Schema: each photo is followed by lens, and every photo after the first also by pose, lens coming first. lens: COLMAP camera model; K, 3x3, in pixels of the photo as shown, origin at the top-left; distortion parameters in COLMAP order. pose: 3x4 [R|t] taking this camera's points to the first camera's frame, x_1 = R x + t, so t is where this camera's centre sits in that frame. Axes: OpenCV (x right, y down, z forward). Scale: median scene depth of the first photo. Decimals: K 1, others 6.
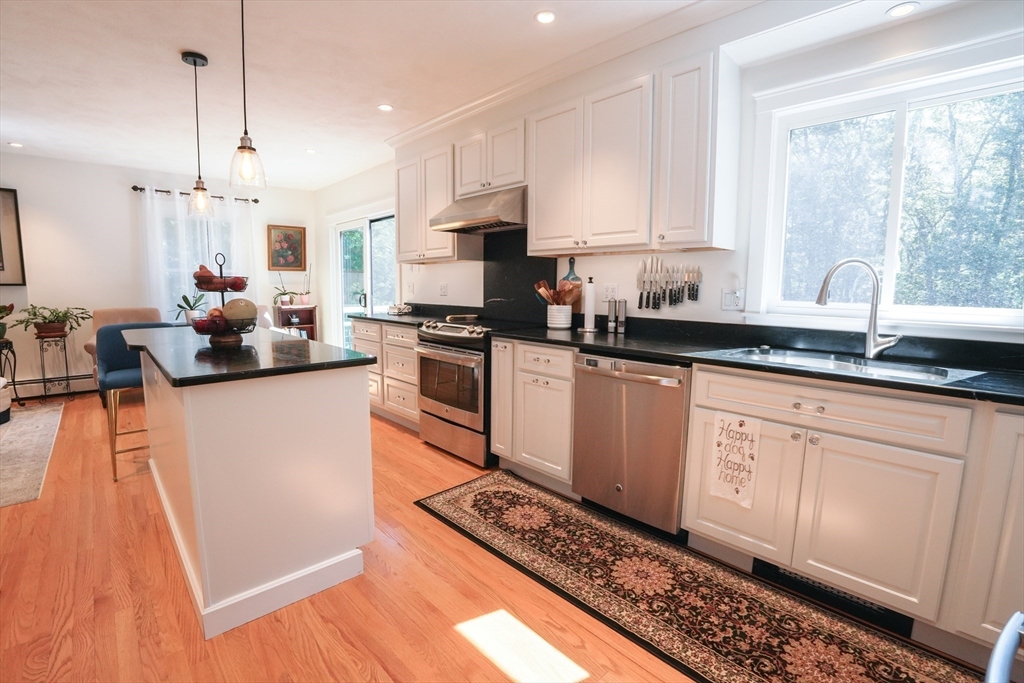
lens RADIAL K [[454.5, 0, 510.5], [0, 454.5, 342.2], [0, 0, 1]] dist [-0.038456, 0.001053]
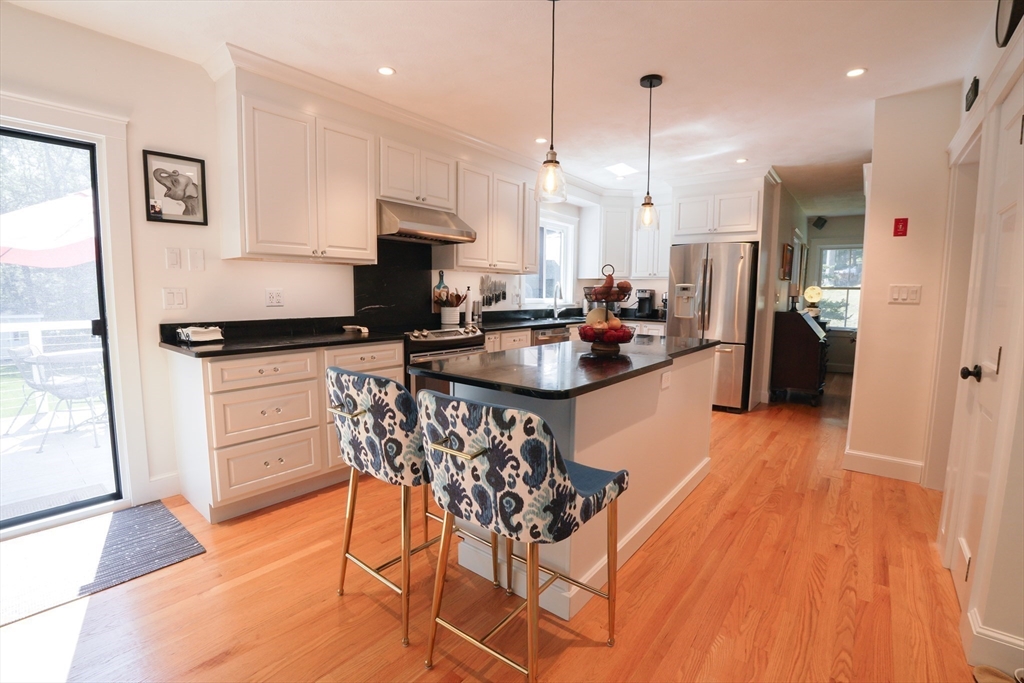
lens RADIAL K [[454.5, 0, 510.9], [0, 454.5, 340.3], [0, 0, 1]] dist [-0.038456, 0.001053]
pose [[-0.152636, -0.113303, 0.981766, -1.429074], [0.109705, 0.985324, 0.130769, -0.162714], [-0.982175, 0.127665, -0.137966, 1.187490]]
